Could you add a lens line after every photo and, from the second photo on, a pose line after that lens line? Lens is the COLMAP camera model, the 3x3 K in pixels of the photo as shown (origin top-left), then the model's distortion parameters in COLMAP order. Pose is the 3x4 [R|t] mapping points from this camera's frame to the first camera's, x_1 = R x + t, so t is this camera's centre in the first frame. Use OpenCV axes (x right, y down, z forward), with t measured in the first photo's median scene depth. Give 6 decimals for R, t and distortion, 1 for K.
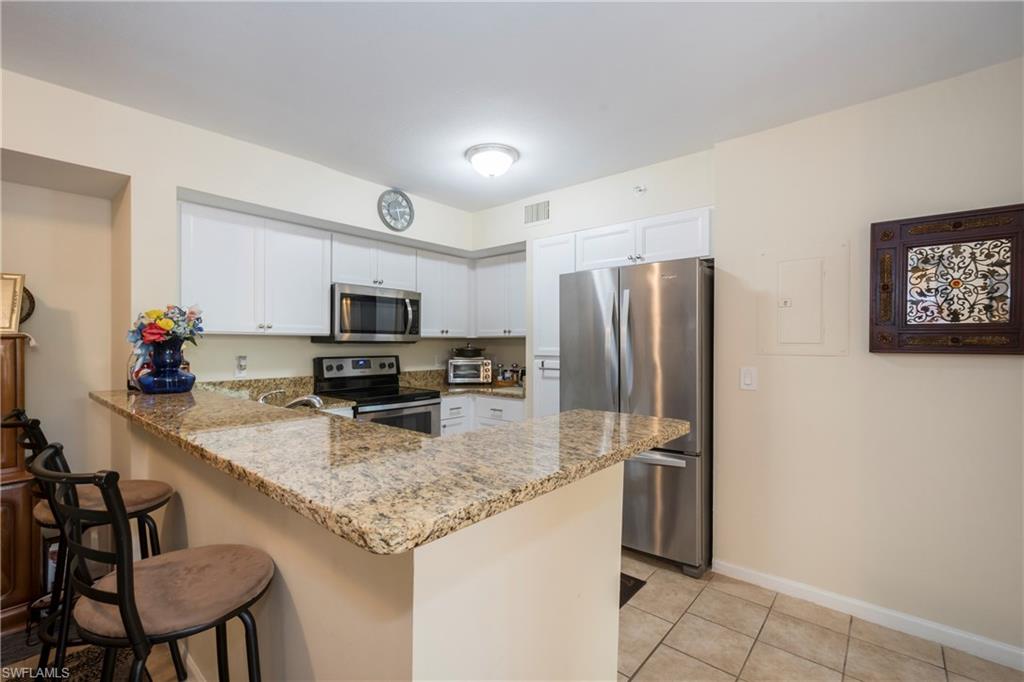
lens RADIAL K [[447.7, 0, 498.2], [0, 447.7, 346.5], [0, 0, 1]] dist [0.002722, 0.000012]
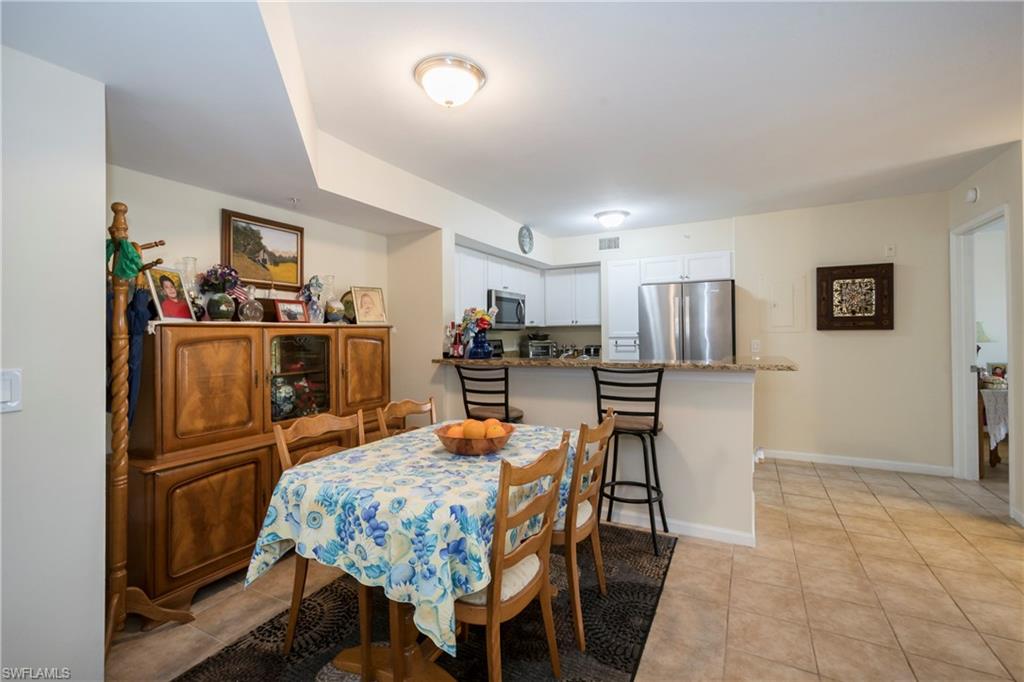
lens RADIAL K [[447.7, 0, 490.2], [0, 447.7, 343.0], [0, 0, 1]] dist [0.002722, 0.000012]
pose [[0.977984, -0.017442, 0.207948, -0.677783], [0.014480, 0.999771, 0.015757, 0.011011], [-0.208175, -0.012399, 0.978013, -0.444132]]
